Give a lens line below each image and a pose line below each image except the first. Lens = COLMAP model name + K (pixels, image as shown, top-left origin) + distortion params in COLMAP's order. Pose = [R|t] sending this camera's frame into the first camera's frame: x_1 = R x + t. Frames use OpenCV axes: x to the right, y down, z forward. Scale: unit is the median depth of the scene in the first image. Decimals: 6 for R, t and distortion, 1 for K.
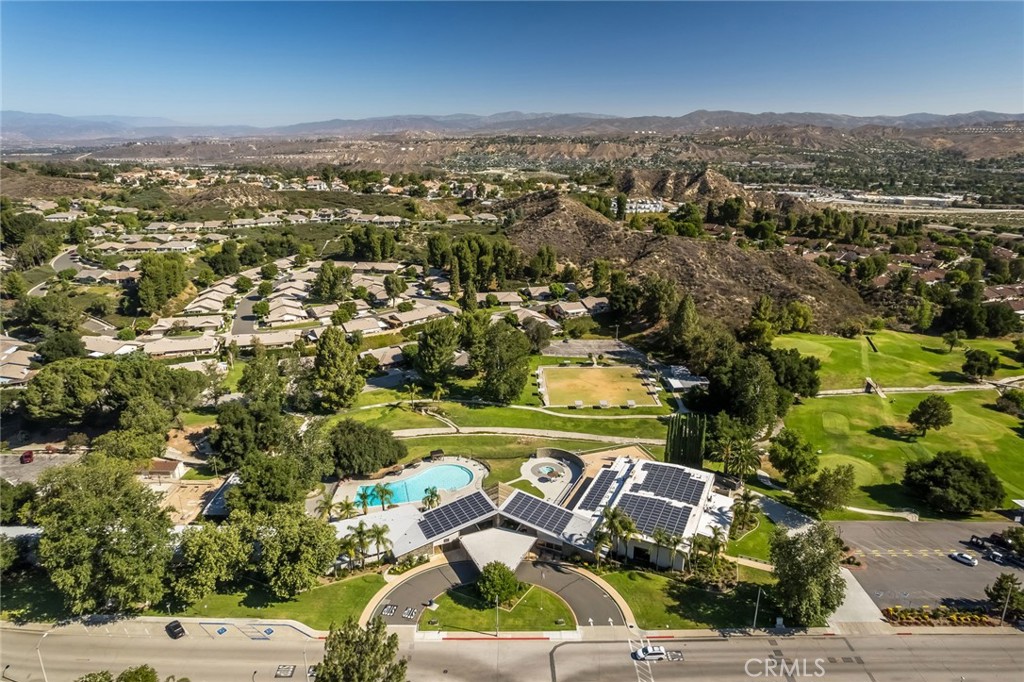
lens RADIAL K [[659.2, 0, 512.0], [0, 659.2, 341.0], [0, 0, 1]] dist [-0.086722, 0.082919]
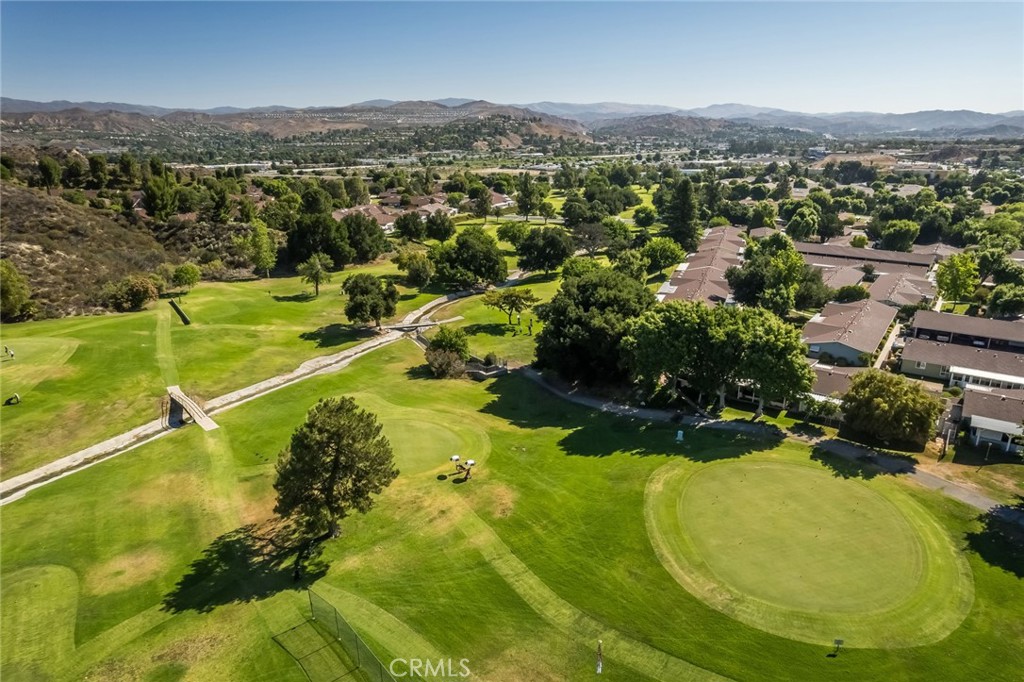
lens RADIAL K [[659.2, 0, 512.0], [0, 659.2, 341.0], [0, 0, 1]] dist [-0.086722, 0.082919]
pose [[0.595696, -0.249259, 0.763555, 0.310851], [0.245398, 0.961654, 0.122478, 0.026244], [-0.764805, 0.114415, 0.634021, 0.475703]]
